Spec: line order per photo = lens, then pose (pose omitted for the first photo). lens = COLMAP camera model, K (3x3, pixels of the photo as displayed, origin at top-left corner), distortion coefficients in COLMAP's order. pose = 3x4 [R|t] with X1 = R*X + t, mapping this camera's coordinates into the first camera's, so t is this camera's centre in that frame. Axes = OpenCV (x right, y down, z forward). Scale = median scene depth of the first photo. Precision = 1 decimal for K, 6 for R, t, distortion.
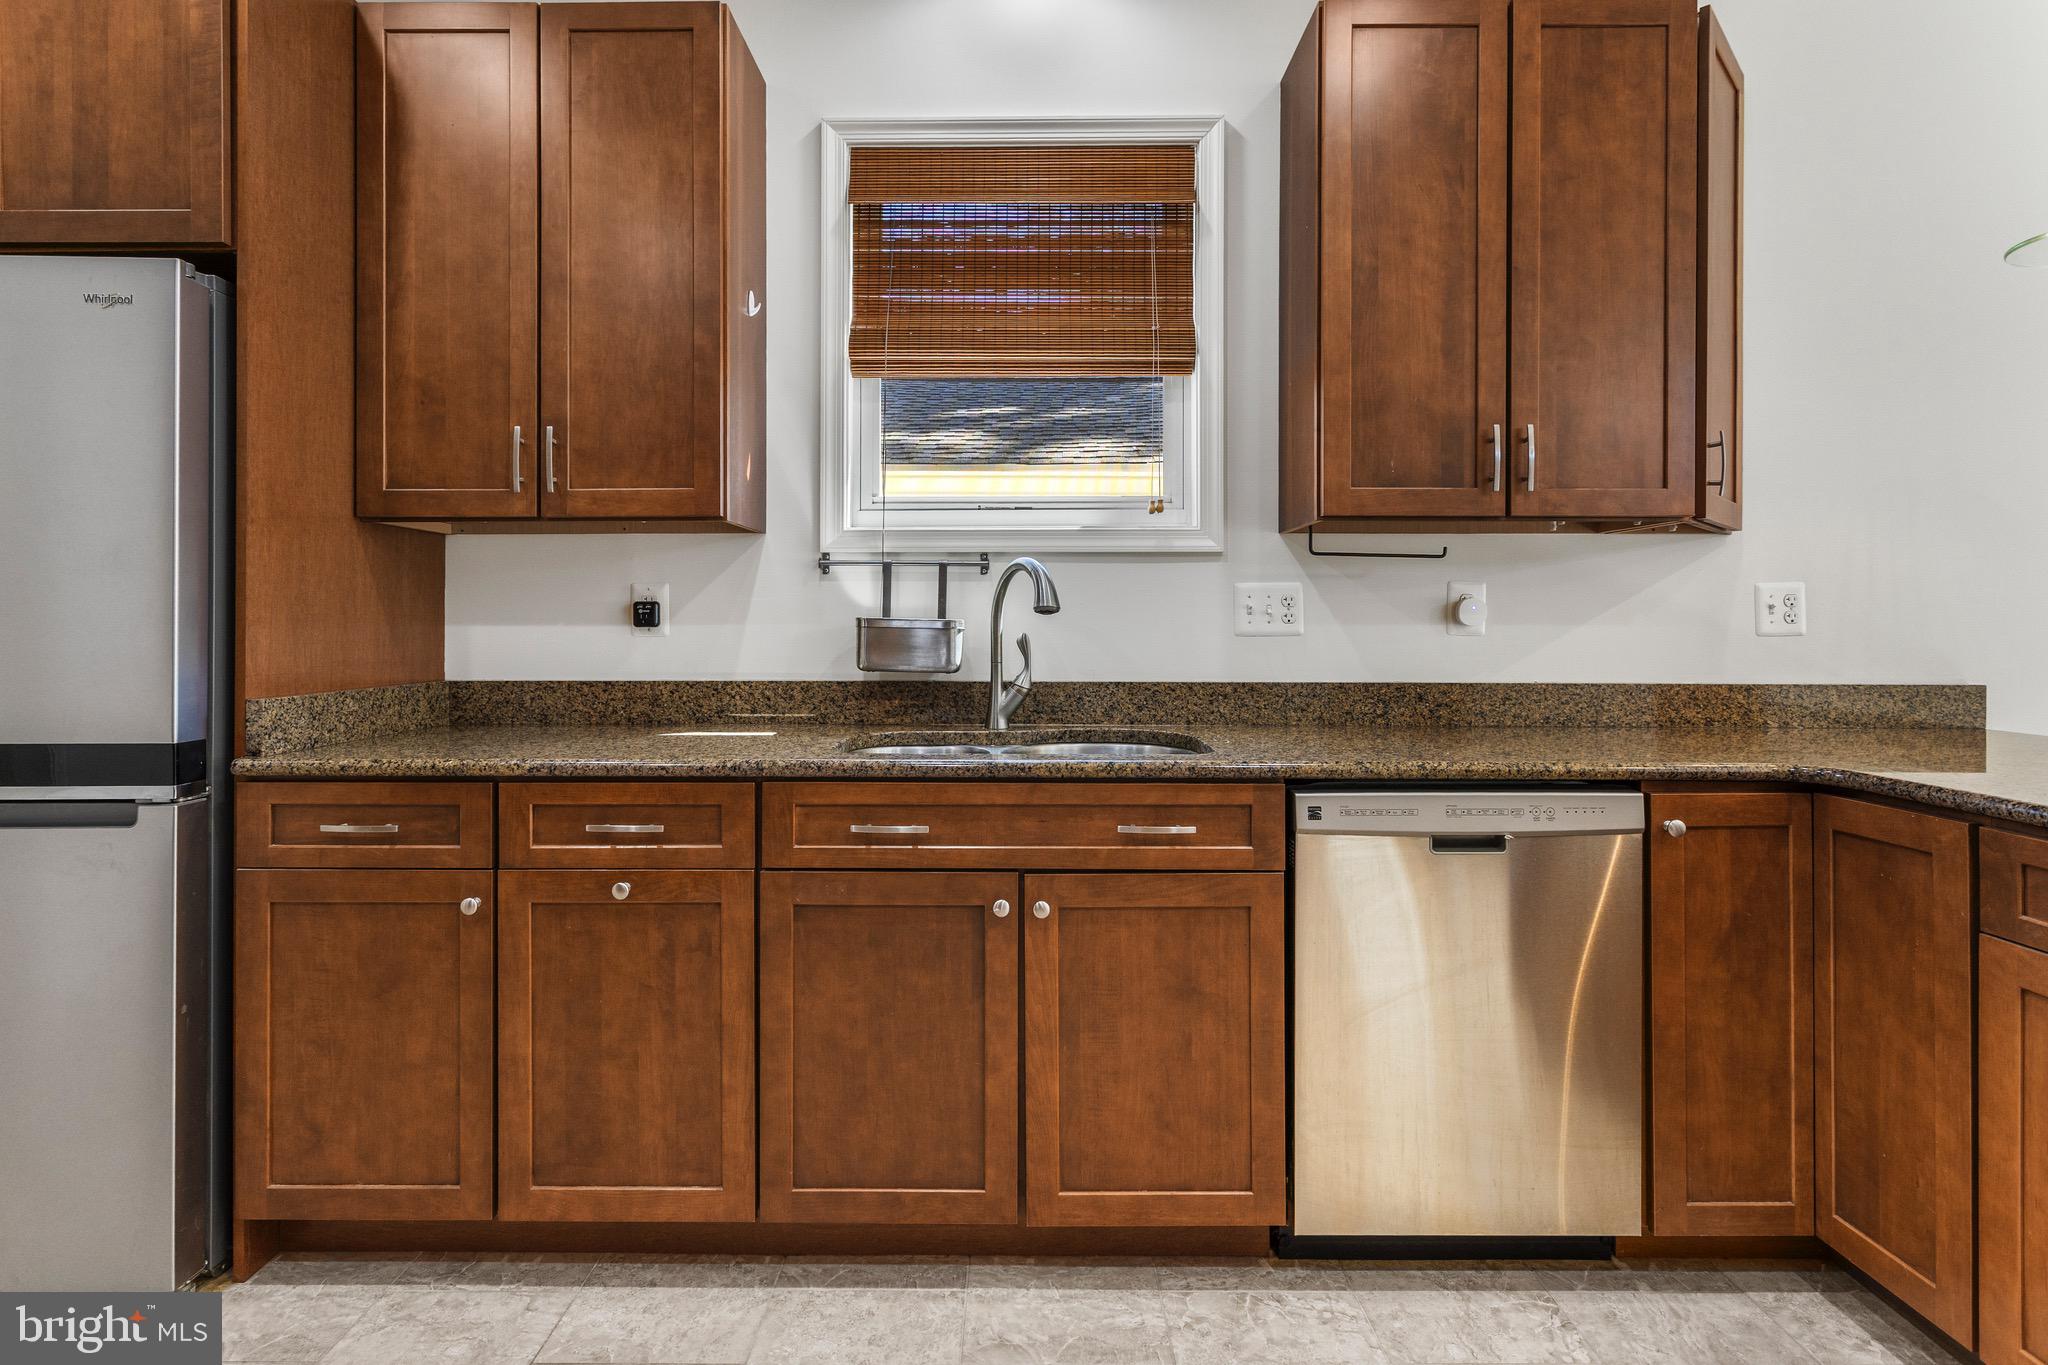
lens RADIAL K [[993.1, 0, 1022.3], [0, 993.1, 625.2], [0, 0, 1]] dist [0.001683, 0.000530]
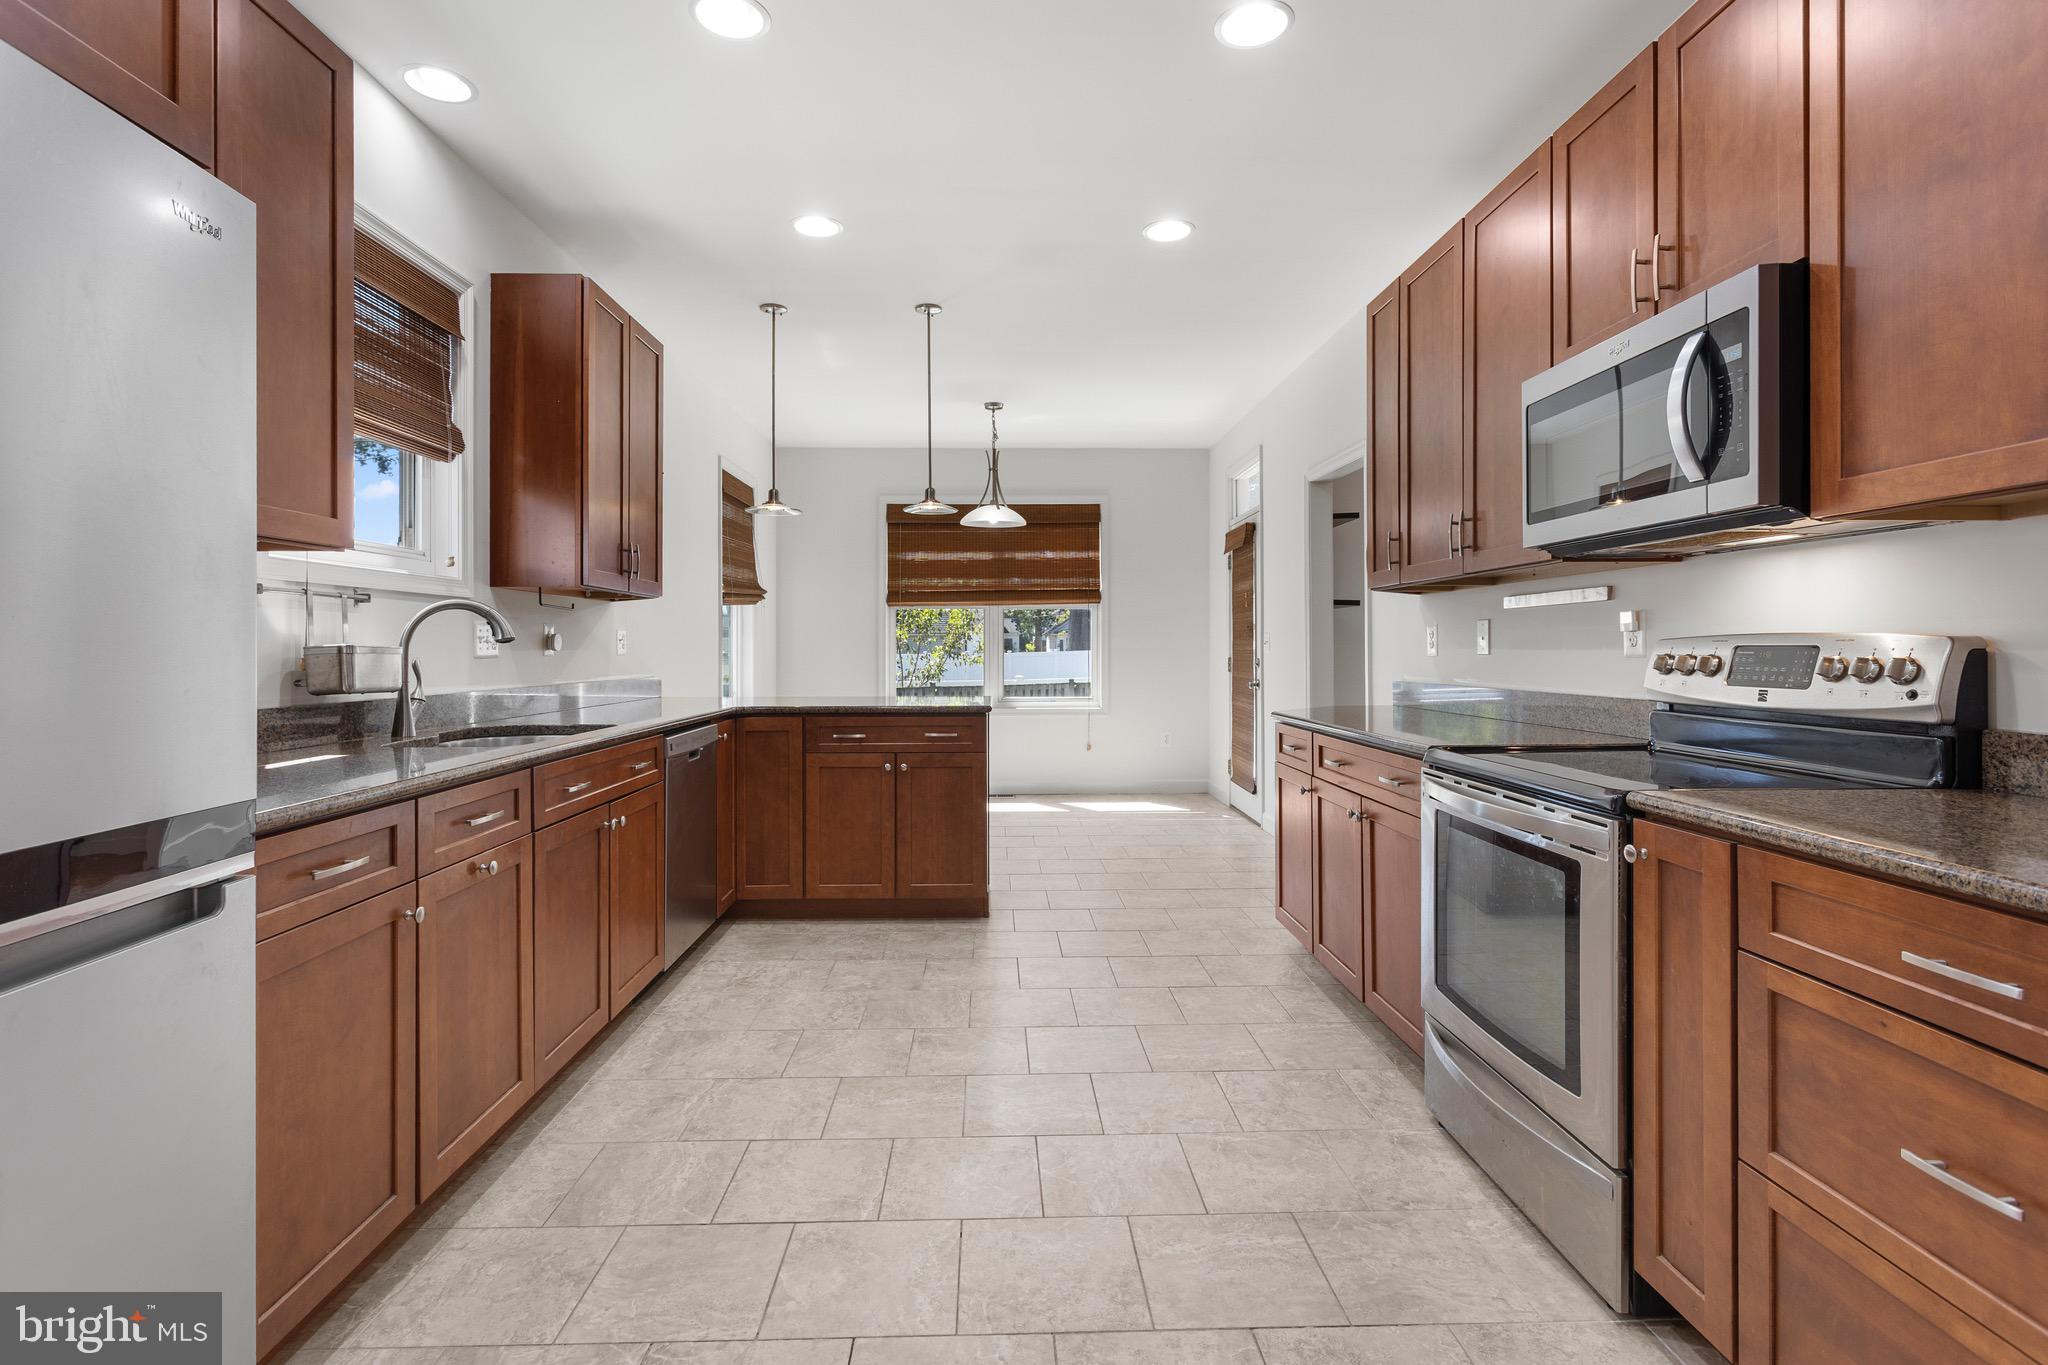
lens RADIAL K [[975.6, 0, 1007.7], [0, 975.6, 646.1], [0, 0, 1]] dist [0.002415, 0.001245]
pose [[-0.022149, 0.000835, 0.999754, -1.356214], [0.003416, 0.999994, -0.000759, -0.003276], [-0.999749, 0.003398, -0.022152, 0.325648]]
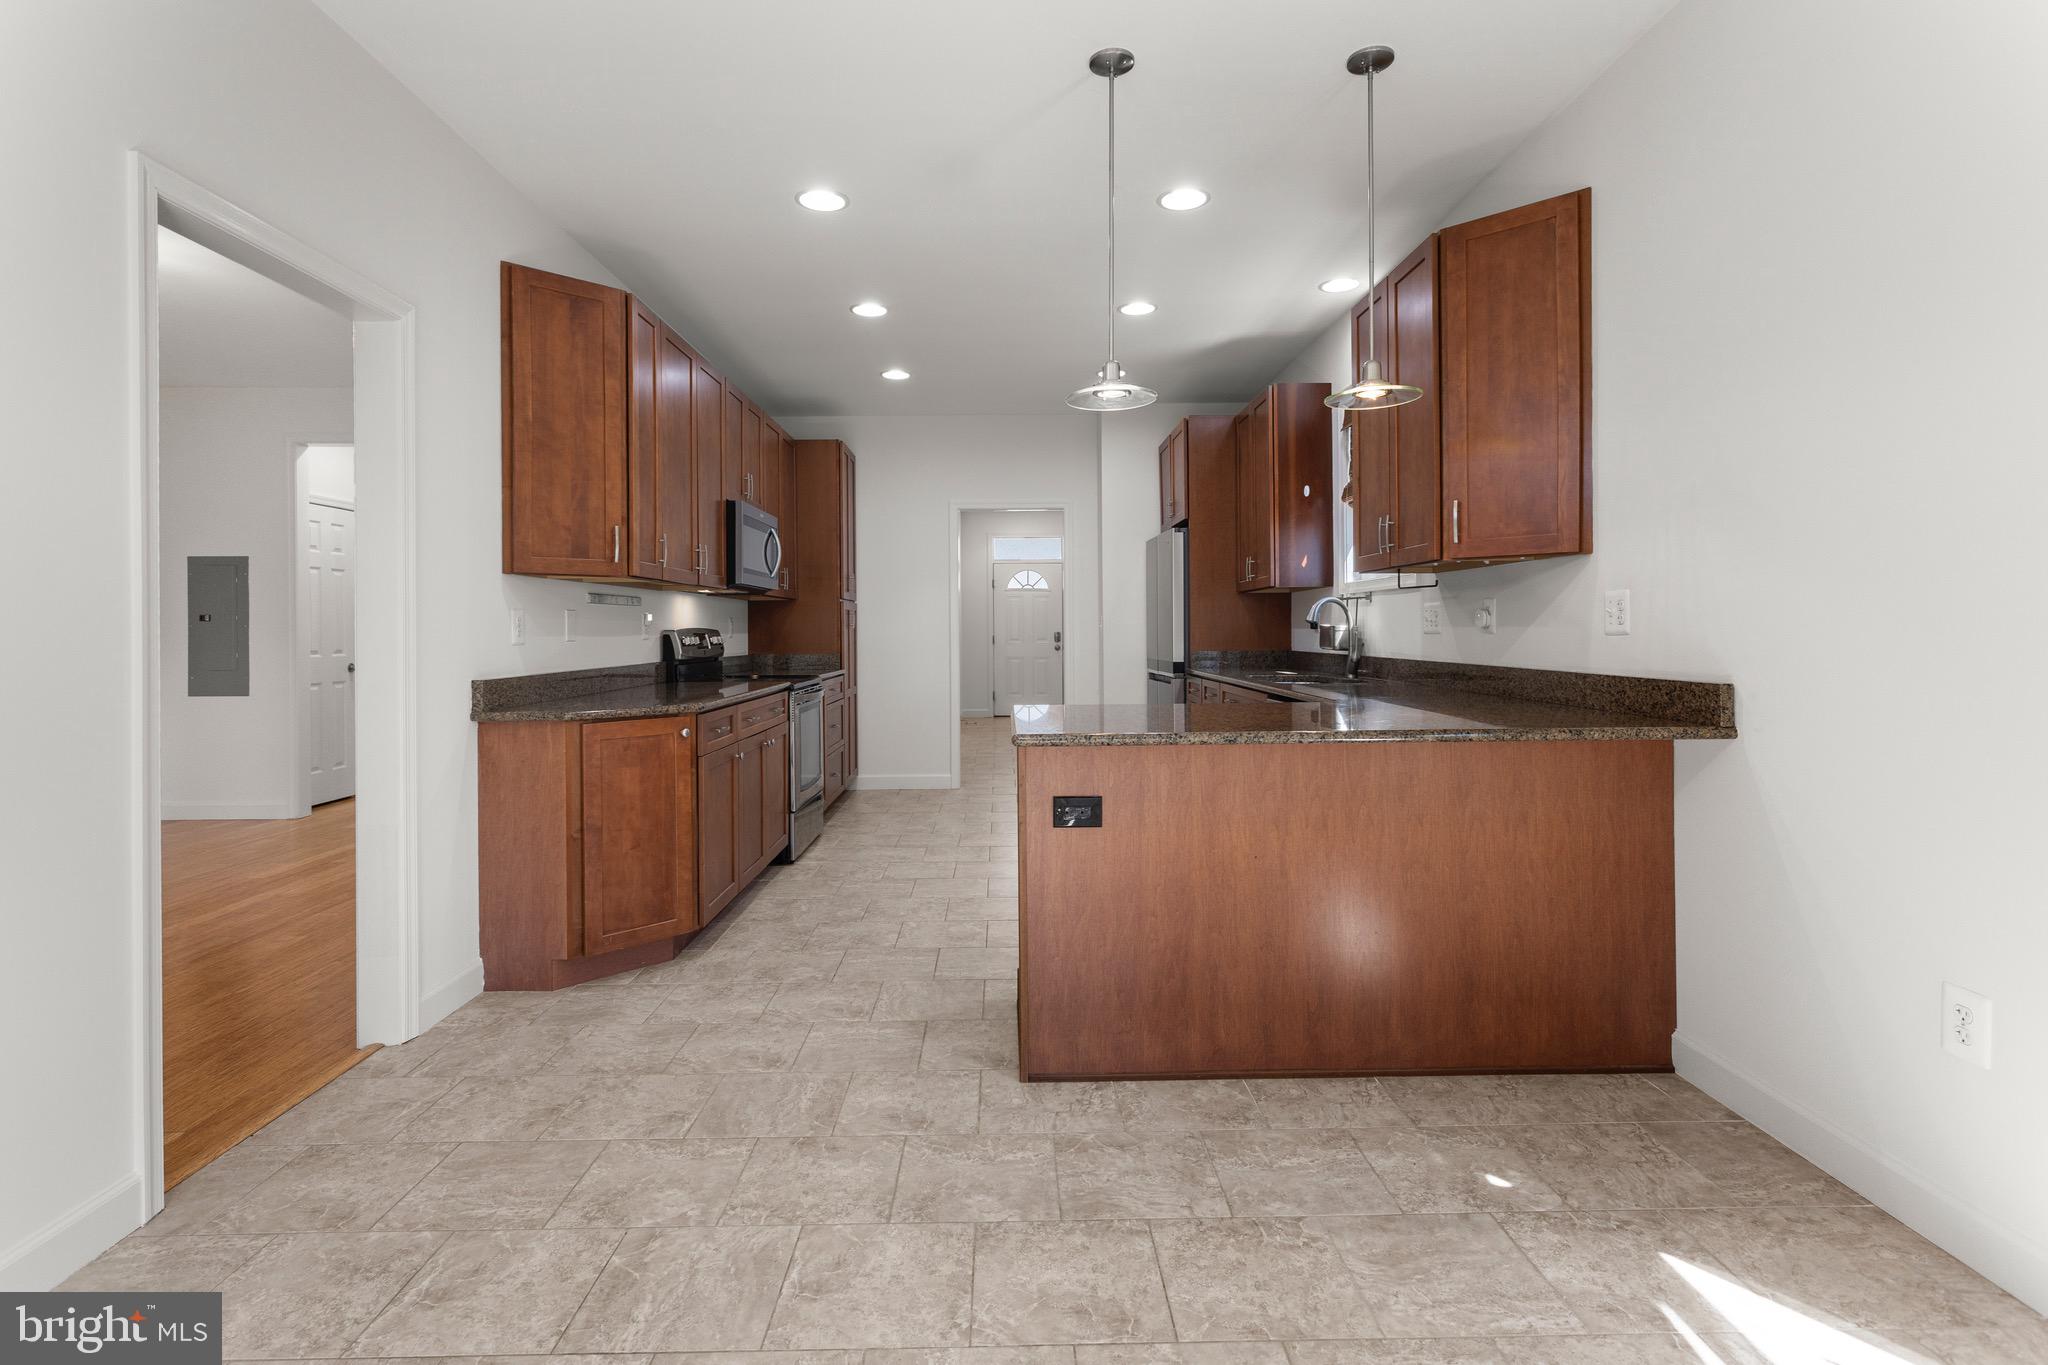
lens RADIAL K [[993.1, 0, 1022.3], [0, 993.1, 625.2], [0, 0, 1]] dist [0.001683, 0.000530]
pose [[0.023195, -0.005868, -0.999714, 2.245866], [0.006470, 0.999963, -0.005719, 0.001597], [0.999710, -0.006335, 0.023233, 0.300262]]
